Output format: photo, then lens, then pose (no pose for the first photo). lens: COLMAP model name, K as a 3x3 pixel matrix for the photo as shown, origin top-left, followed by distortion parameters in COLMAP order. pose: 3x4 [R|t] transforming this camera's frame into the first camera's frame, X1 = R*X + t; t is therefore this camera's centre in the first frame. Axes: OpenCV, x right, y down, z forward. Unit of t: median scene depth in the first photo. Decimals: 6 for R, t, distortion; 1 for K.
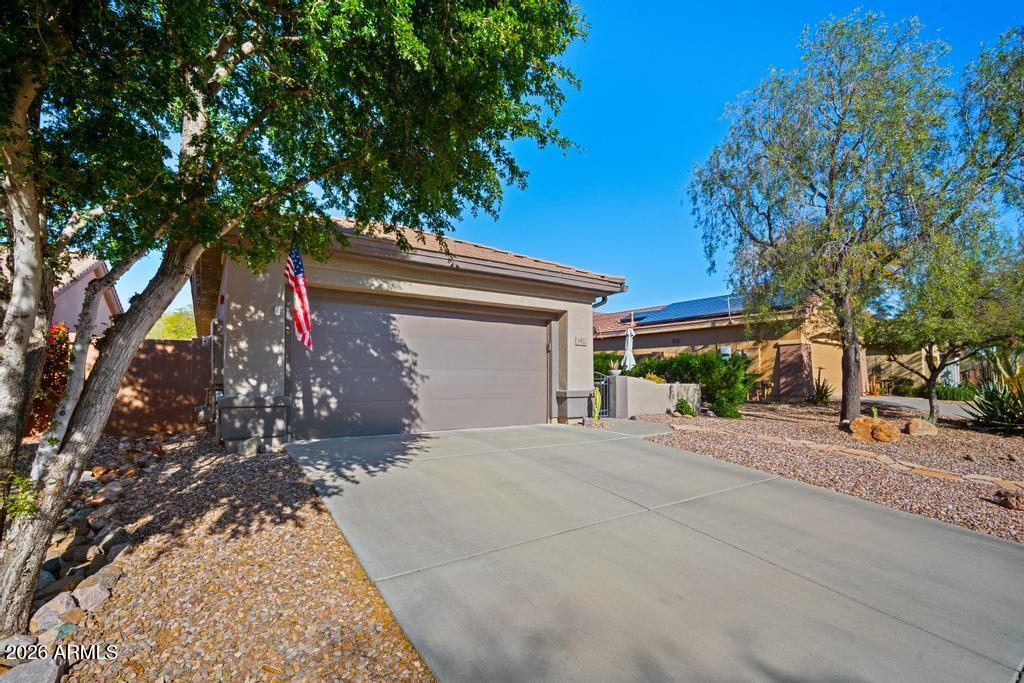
lens RADIAL K [[445.7, 0, 512.0], [0, 445.7, 341.5], [0, 0, 1]] dist [-0.012209, 0.000889]
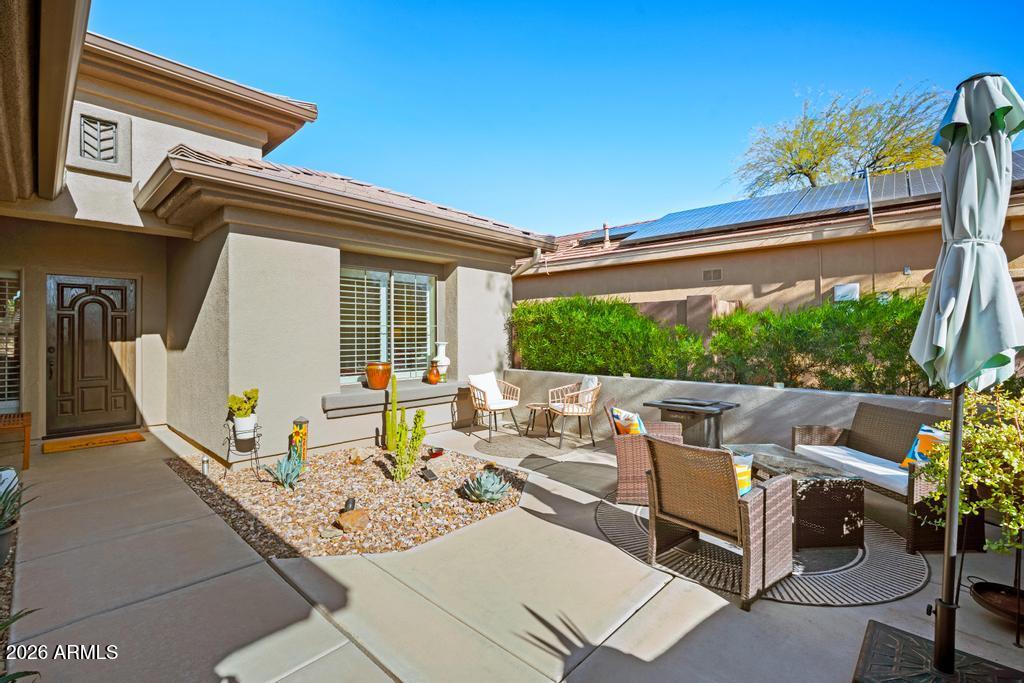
lens RADIAL K [[445.7, 0, 512.0], [0, 445.7, 341.5], [0, 0, 1]] dist [-0.012209, 0.000889]
pose [[0.981985, 0.002636, 0.188941, 0.067021], [-0.018021, 0.996651, 0.079757, 0.030400], [-0.188098, -0.081725, 0.978744, 0.514577]]
